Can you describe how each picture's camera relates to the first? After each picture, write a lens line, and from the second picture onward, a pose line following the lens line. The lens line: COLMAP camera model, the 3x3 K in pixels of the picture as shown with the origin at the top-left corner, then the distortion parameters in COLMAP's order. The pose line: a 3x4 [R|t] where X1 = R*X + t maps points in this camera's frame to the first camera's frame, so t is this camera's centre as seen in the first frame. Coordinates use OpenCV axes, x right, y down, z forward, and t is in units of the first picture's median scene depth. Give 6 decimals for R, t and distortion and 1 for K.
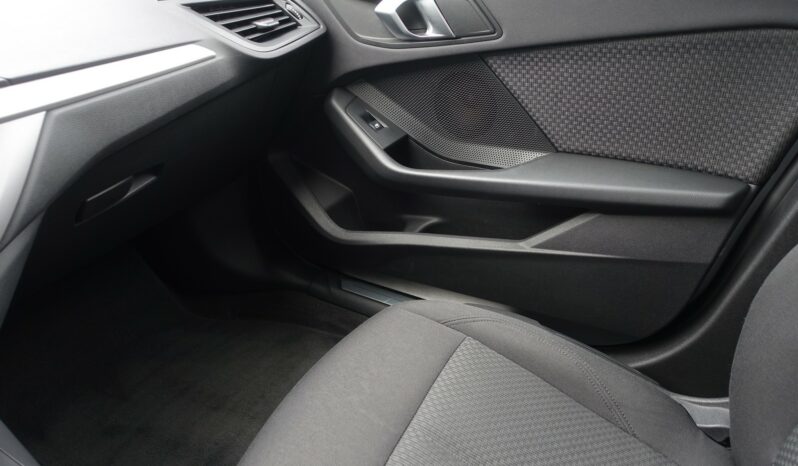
lens RADIAL K [[546.8, 0, 397.8], [0, 546.8, 231.9], [0, 0, 1]] dist [-0.004891, 0.001271]
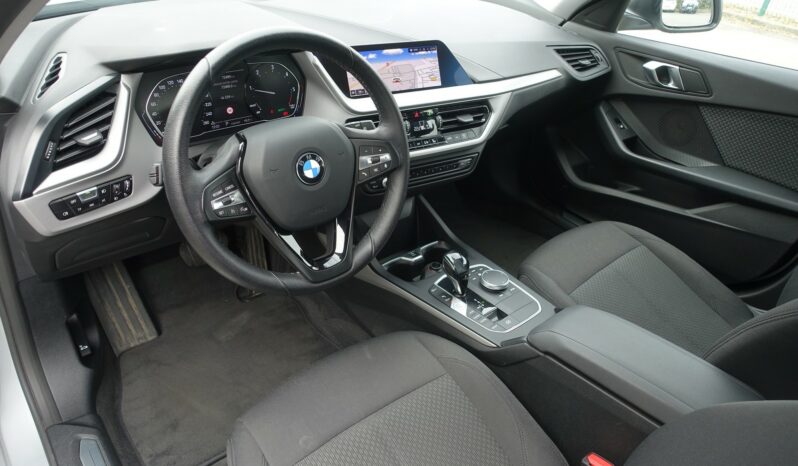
lens RADIAL K [[546.8, 0, 402.3], [0, 546.8, 227.3], [0, 0, 1]] dist [-0.004891, 0.001271]
pose [[0.925119, 0.286533, -0.249105, -0.180962], [-0.279171, 0.958026, 0.065195, 0.226601], [0.257330, 0.009230, 0.966280, -0.999967]]
